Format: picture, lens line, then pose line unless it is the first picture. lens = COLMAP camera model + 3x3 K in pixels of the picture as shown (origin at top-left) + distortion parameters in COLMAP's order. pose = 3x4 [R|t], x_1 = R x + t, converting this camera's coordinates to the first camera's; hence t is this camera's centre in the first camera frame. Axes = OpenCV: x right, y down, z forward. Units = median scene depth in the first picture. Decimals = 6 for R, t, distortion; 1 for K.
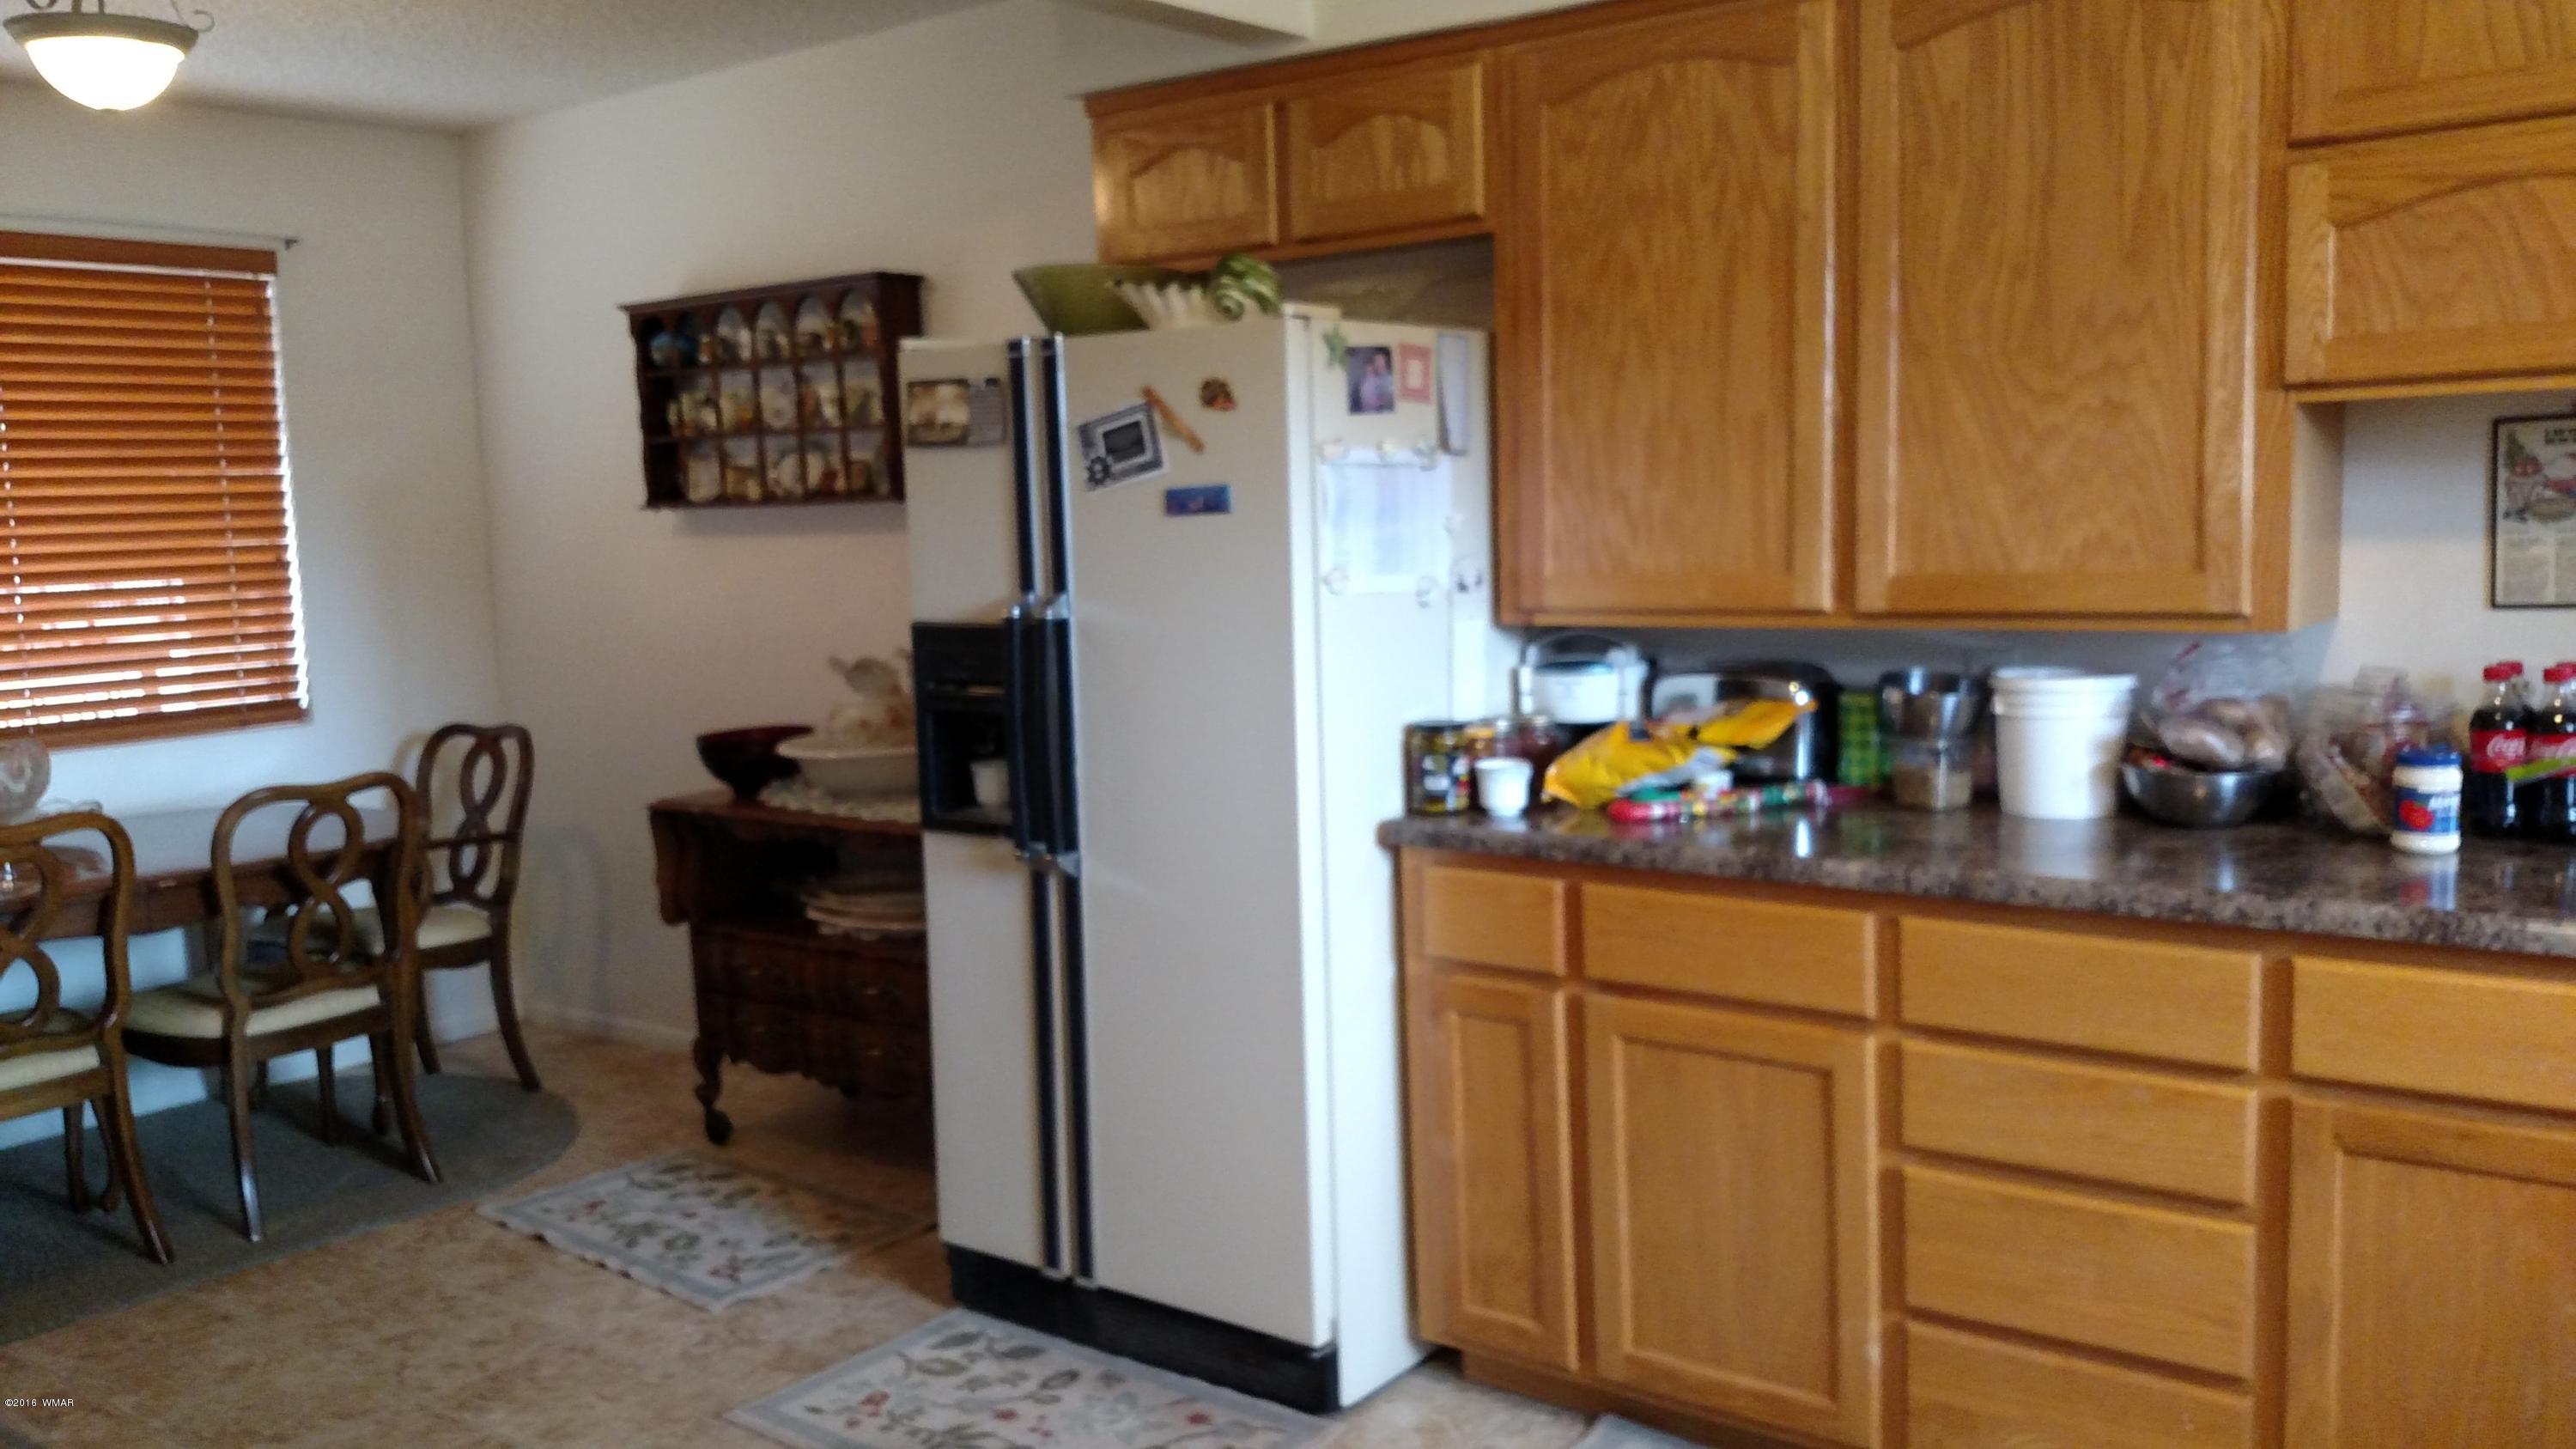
lens RADIAL K [[1977.2, 0, 1292.1], [0, 1977.2, 739.9], [0, 0, 1]] dist [0.178754, -0.319469]
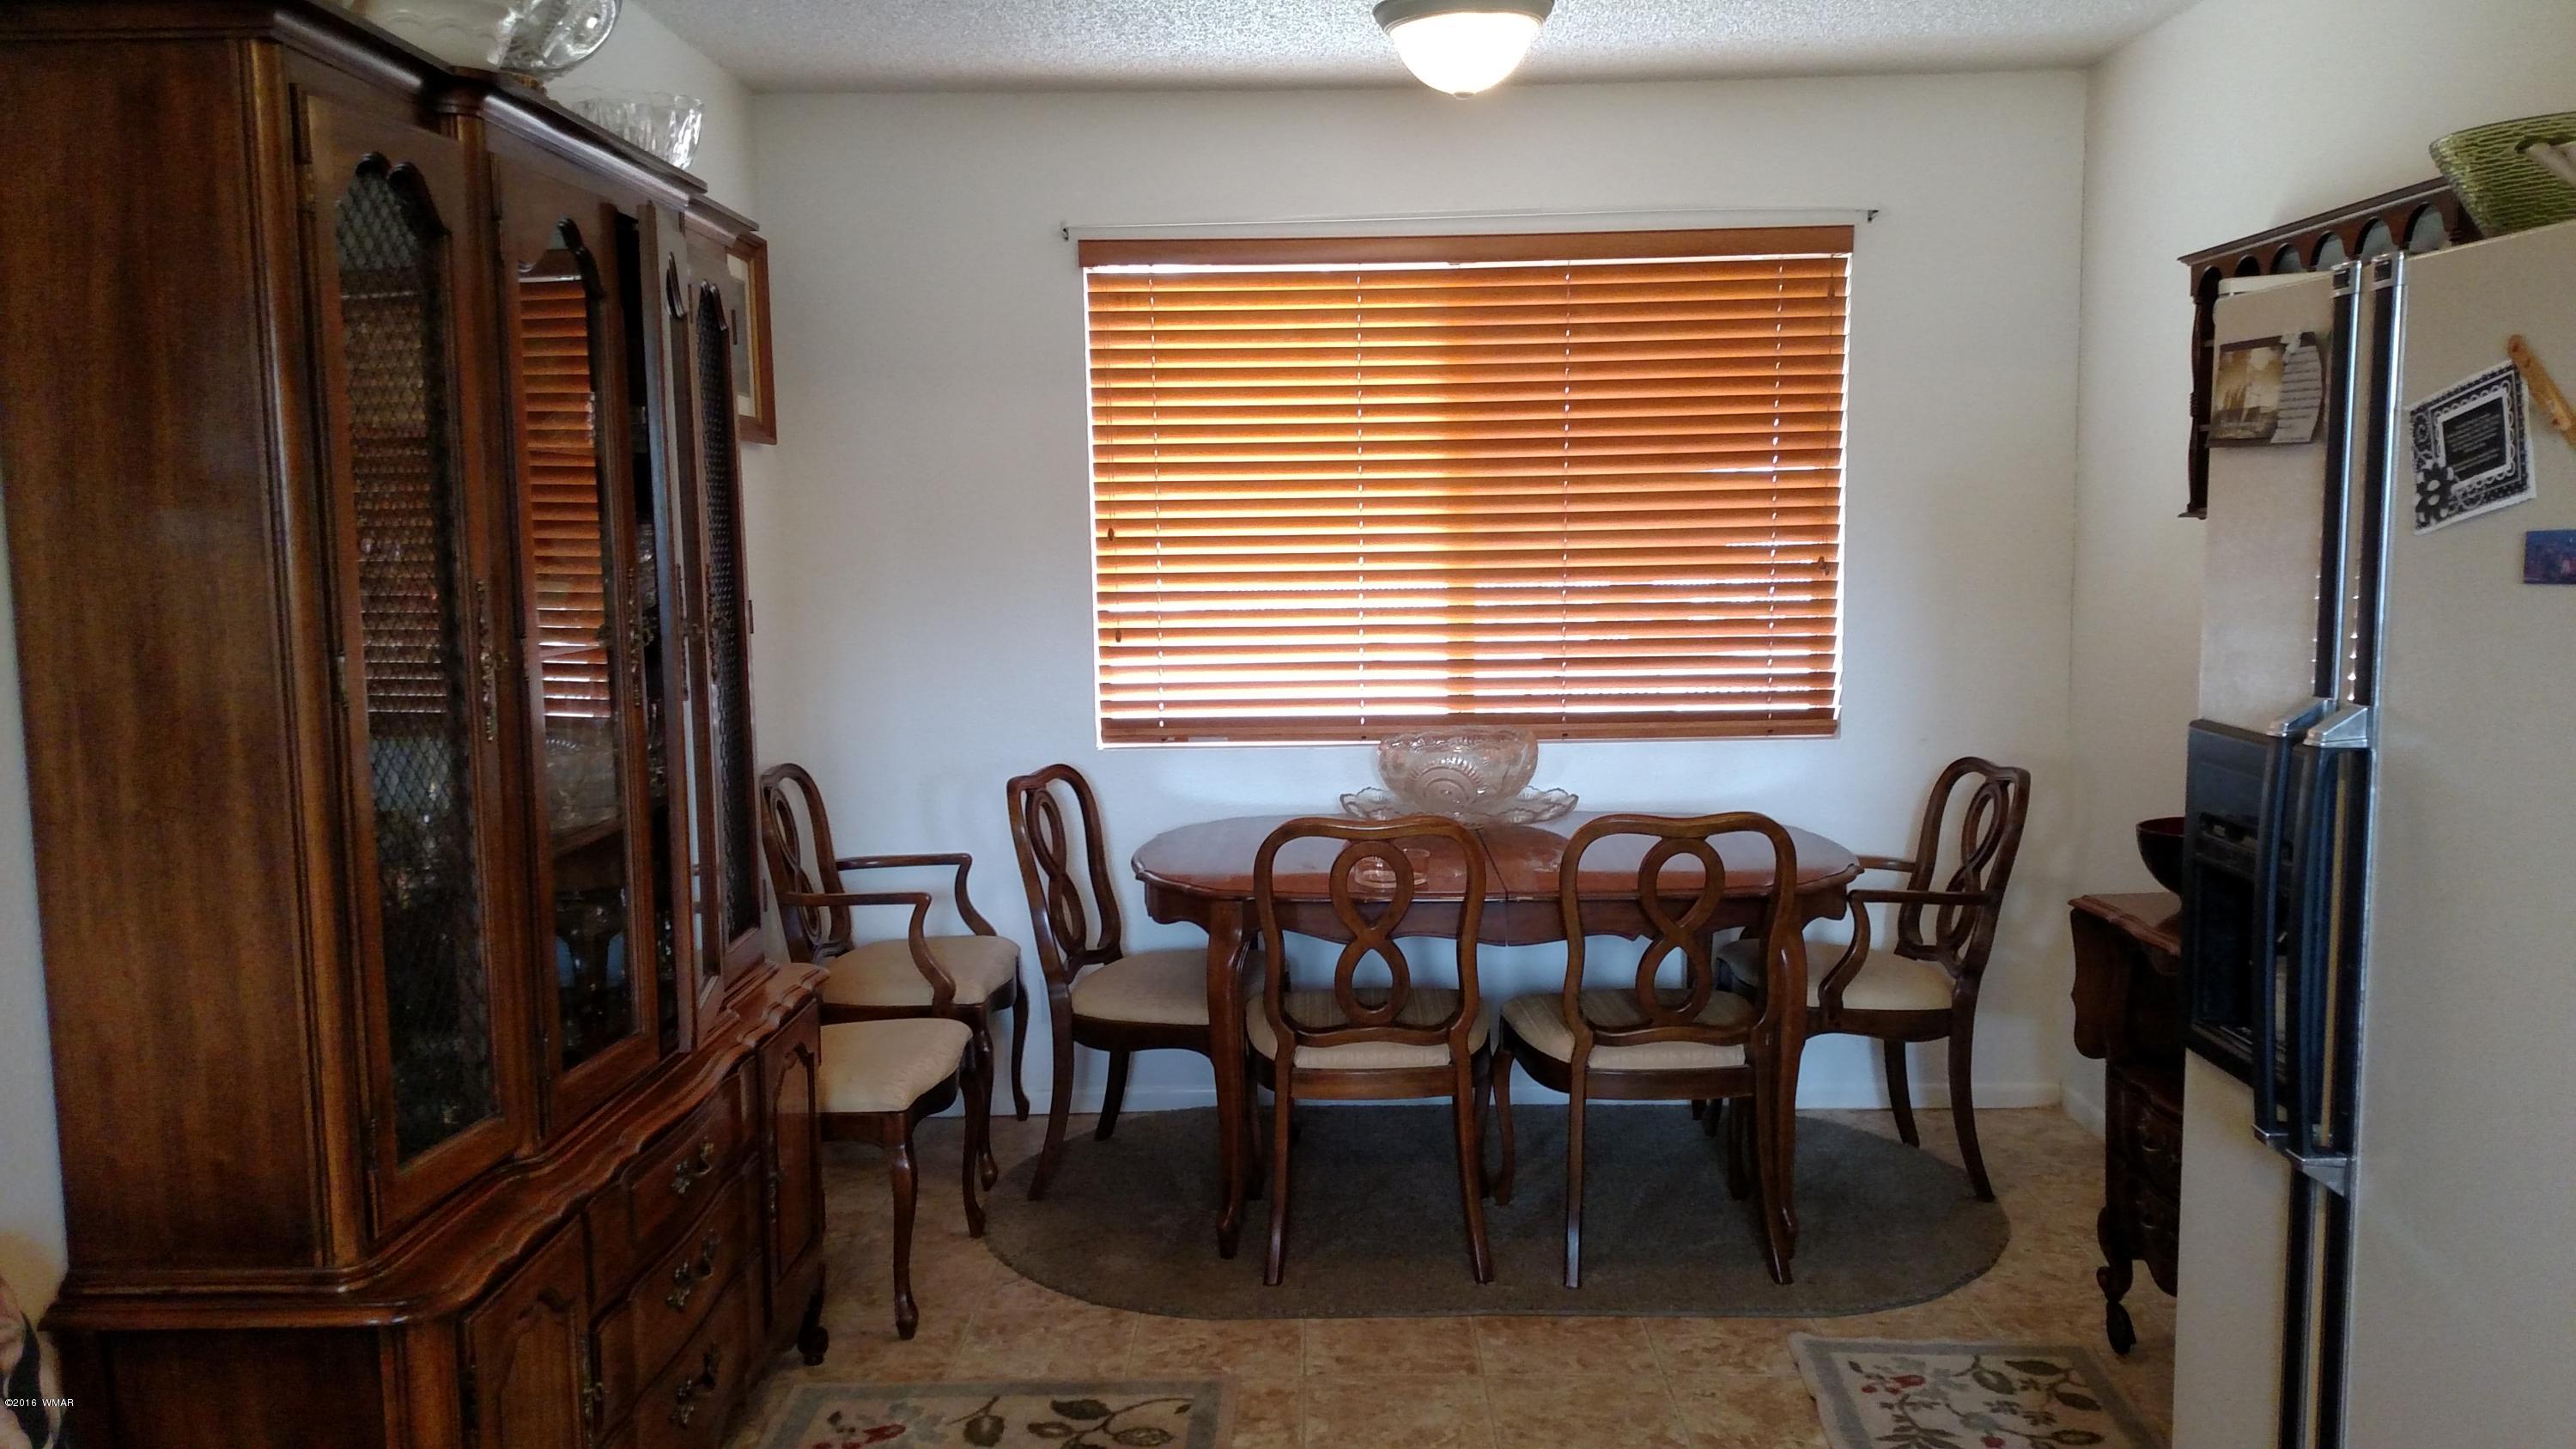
lens RADIAL K [[1977.2, 0, 1292.1], [0, 1977.2, 739.9], [0, 0, 1]] dist [0.178754, -0.319469]
pose [[0.602670, 0.113450, -0.789885, 0.115643], [-0.100699, 0.992742, 0.065754, -0.052492], [0.791611, 0.039913, 0.609720, 0.298414]]
